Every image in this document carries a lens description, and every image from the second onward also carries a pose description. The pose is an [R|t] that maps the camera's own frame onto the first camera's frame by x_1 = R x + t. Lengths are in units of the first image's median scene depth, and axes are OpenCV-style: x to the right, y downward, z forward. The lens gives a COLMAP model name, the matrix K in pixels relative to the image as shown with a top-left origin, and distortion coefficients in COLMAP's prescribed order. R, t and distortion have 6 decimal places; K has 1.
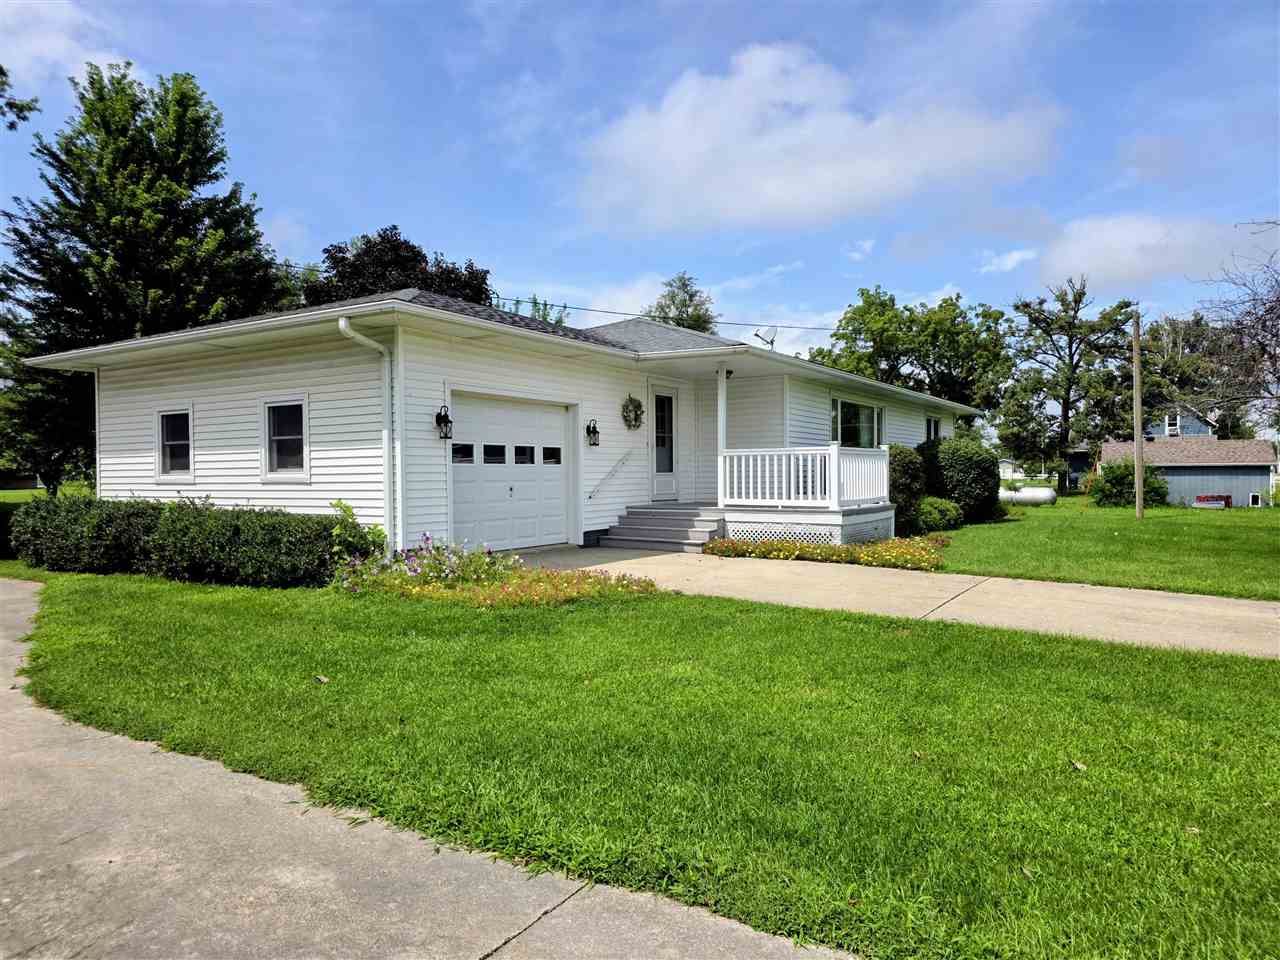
lens RADIAL K [[860.0, 0, 640.0], [0, 860.0, 480.0], [0, 0, 1]] dist [0.097474, -0.079358]
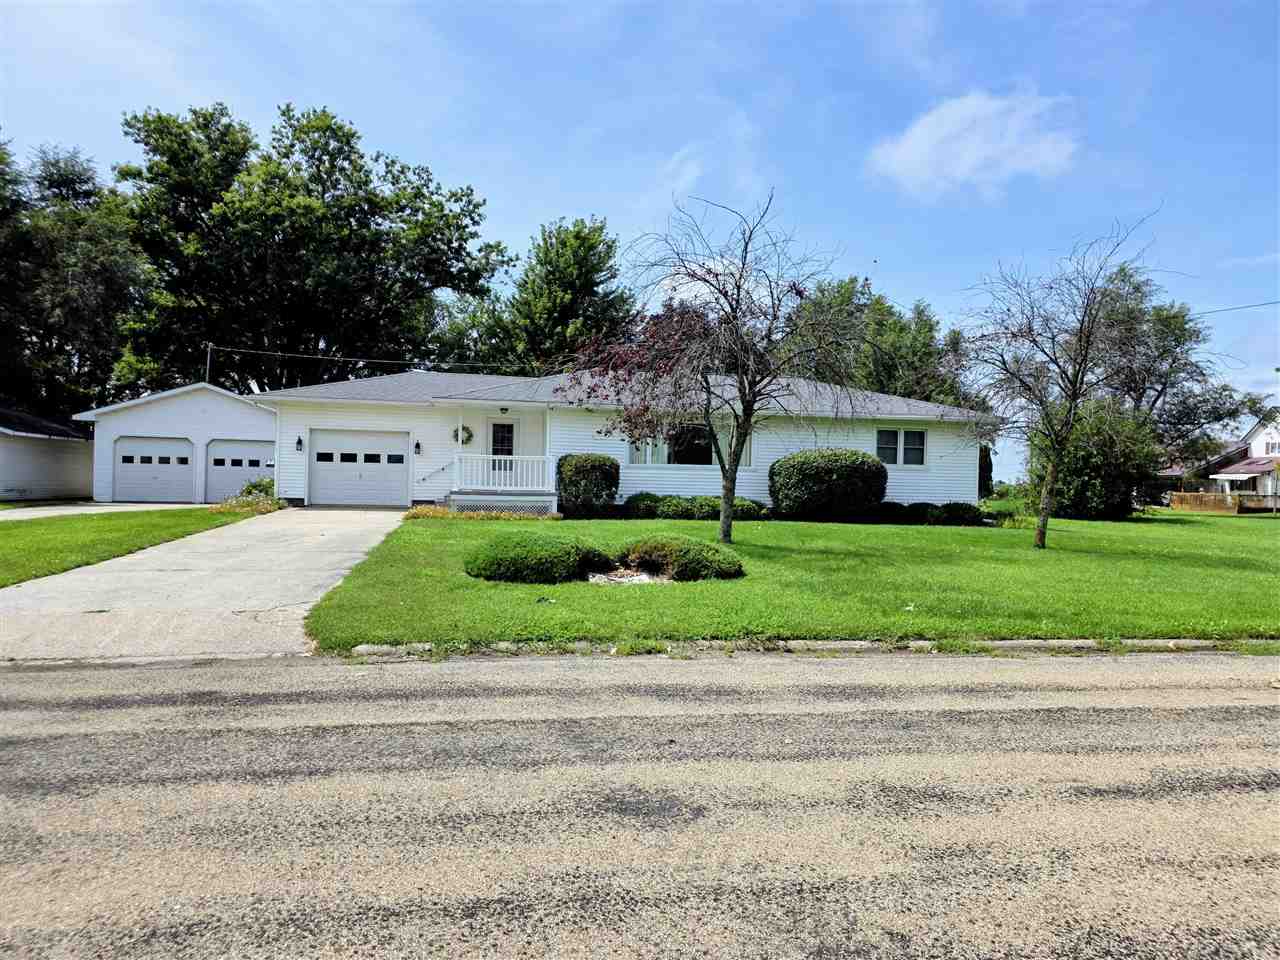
lens RADIAL K [[917.2, 0, 638.4], [0, 917.2, 471.4], [0, 0, 1]] dist [0.096765, -0.107152]
pose [[0.658232, 0.013438, -0.752695, 1.504219], [-0.034058, 0.999348, -0.011943, 0.004616], [0.752044, 0.033497, 0.658261, 0.039458]]
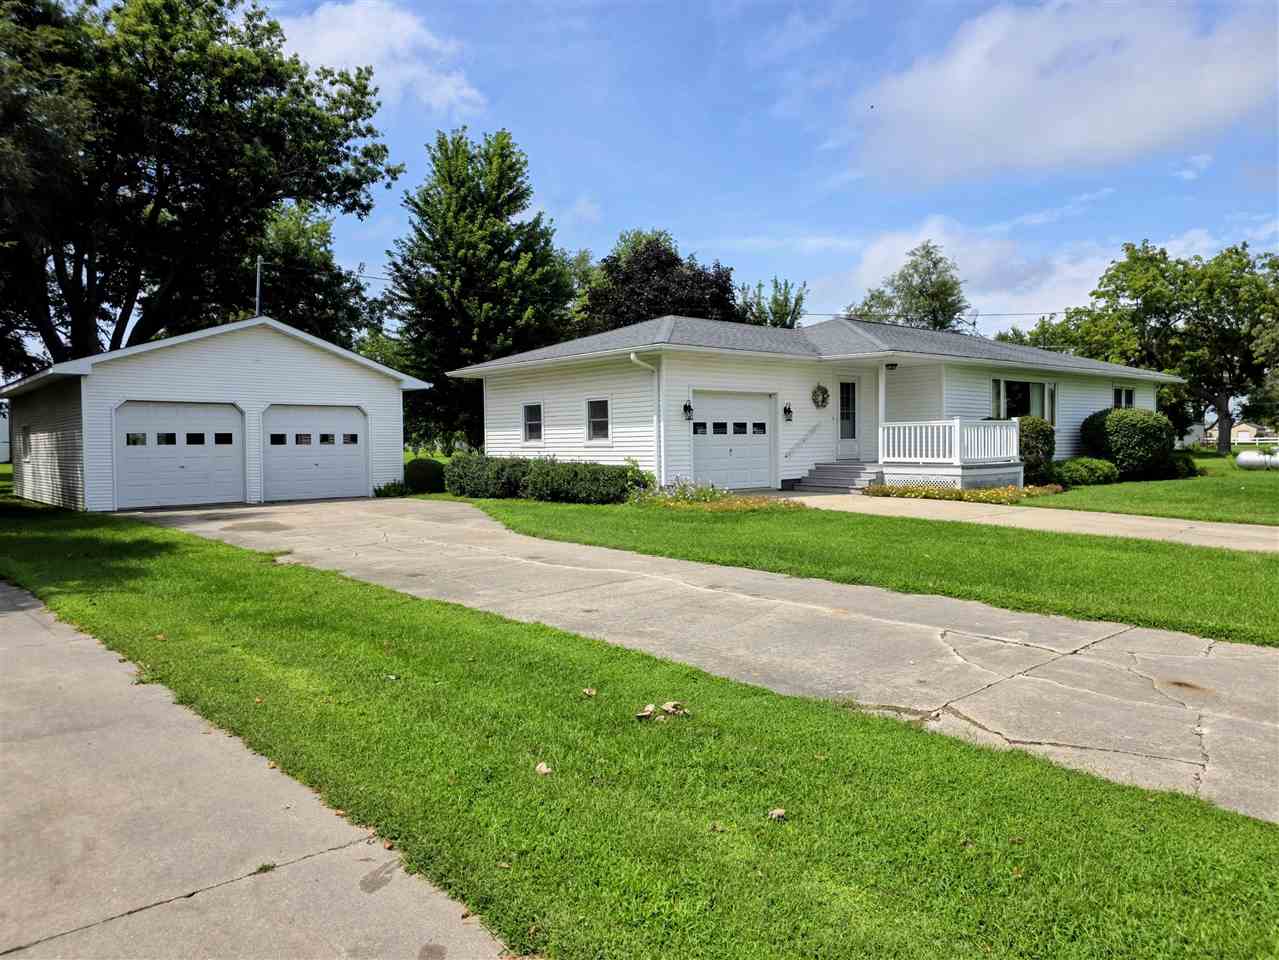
lens RADIAL K [[916.5, 0, 637.9], [0, 916.5, 471.4], [0, 0, 1]] dist [0.096765, -0.107152]
pose [[0.957782, 0.006096, -0.287430, 0.128614], [0.001963, 0.999613, 0.027745, 0.001636], [0.287488, -0.027138, 0.957400, -0.492437]]
